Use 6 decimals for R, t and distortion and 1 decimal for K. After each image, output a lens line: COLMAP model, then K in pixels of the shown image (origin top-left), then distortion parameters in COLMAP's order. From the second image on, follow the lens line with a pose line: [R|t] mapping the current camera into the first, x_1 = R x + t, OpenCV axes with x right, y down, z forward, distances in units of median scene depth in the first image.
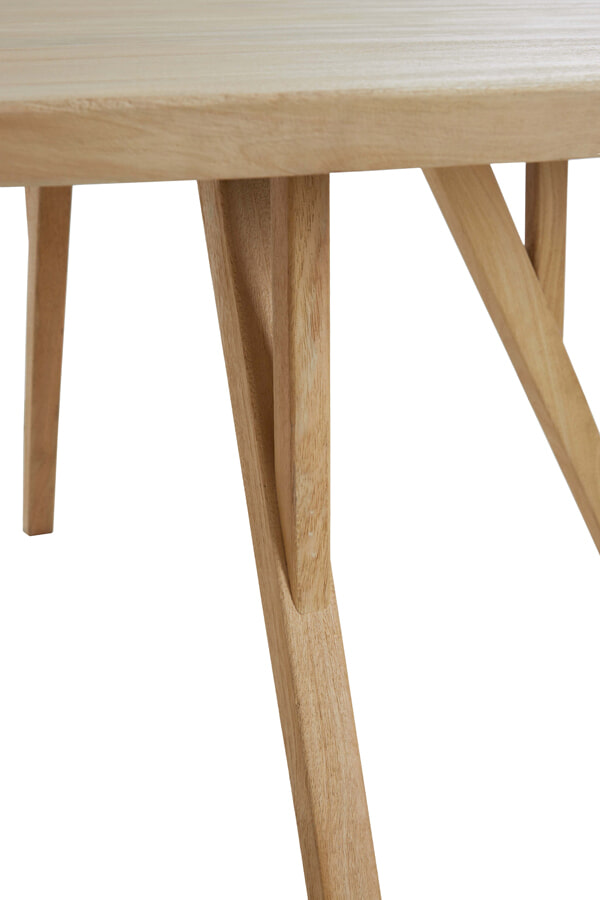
lens RADIAL K [[1322.2, 0, 300.0], [0, 1322.2, 450.0], [0, 0, 1]] dist [-0.045414, -0.020427]
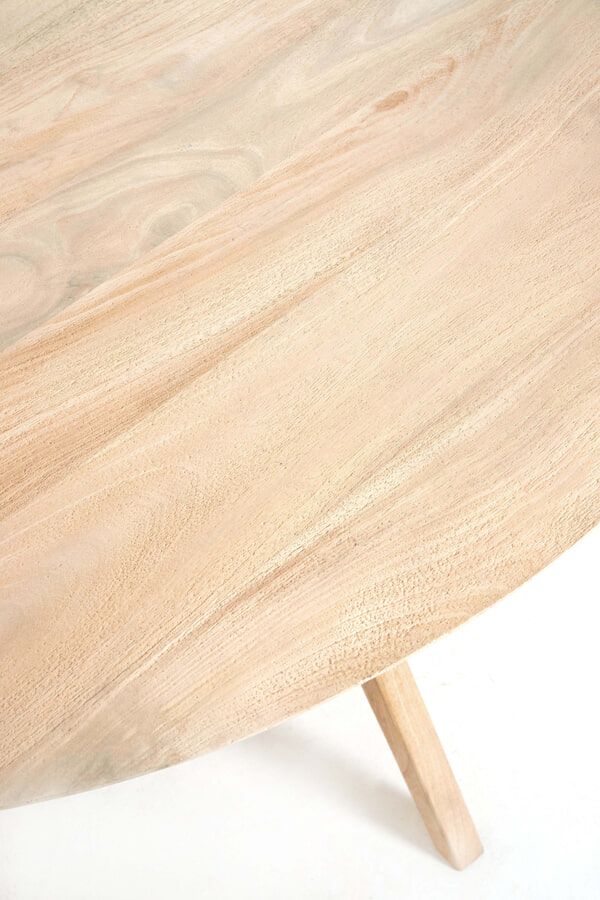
lens RADIAL K [[1322.2, 0, 300.0], [0, 1322.2, 450.0], [0, 0, 1]] dist [-0.045414, -0.020427]
pose [[0.931756, -0.321546, 0.168638, -0.232144], [0.166861, 0.791720, 0.587654, -0.784991], [-0.322472, -0.519411, 0.791343, -0.002267]]
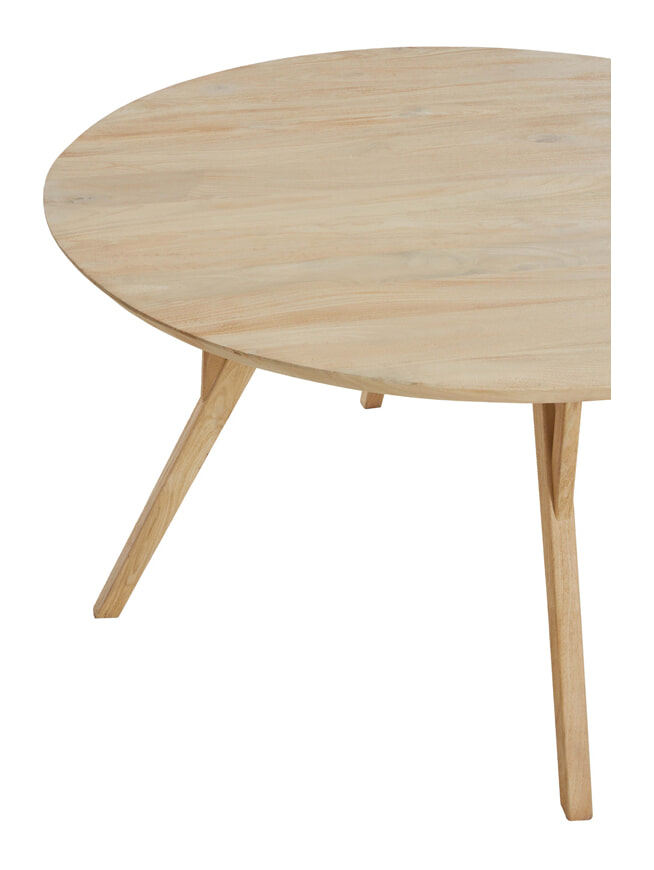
lens RADIAL K [[1717.7, 0, 327.0], [0, 1717.7, 435.0], [0, 0, 1]] dist [0.048774, 0.058795]
pose [[0.989244, 0.086432, -0.118007, -0.056844], [-0.066732, 0.984577, 0.161724, -0.478807], [0.130165, -0.152109, 0.979755, -1.951359]]
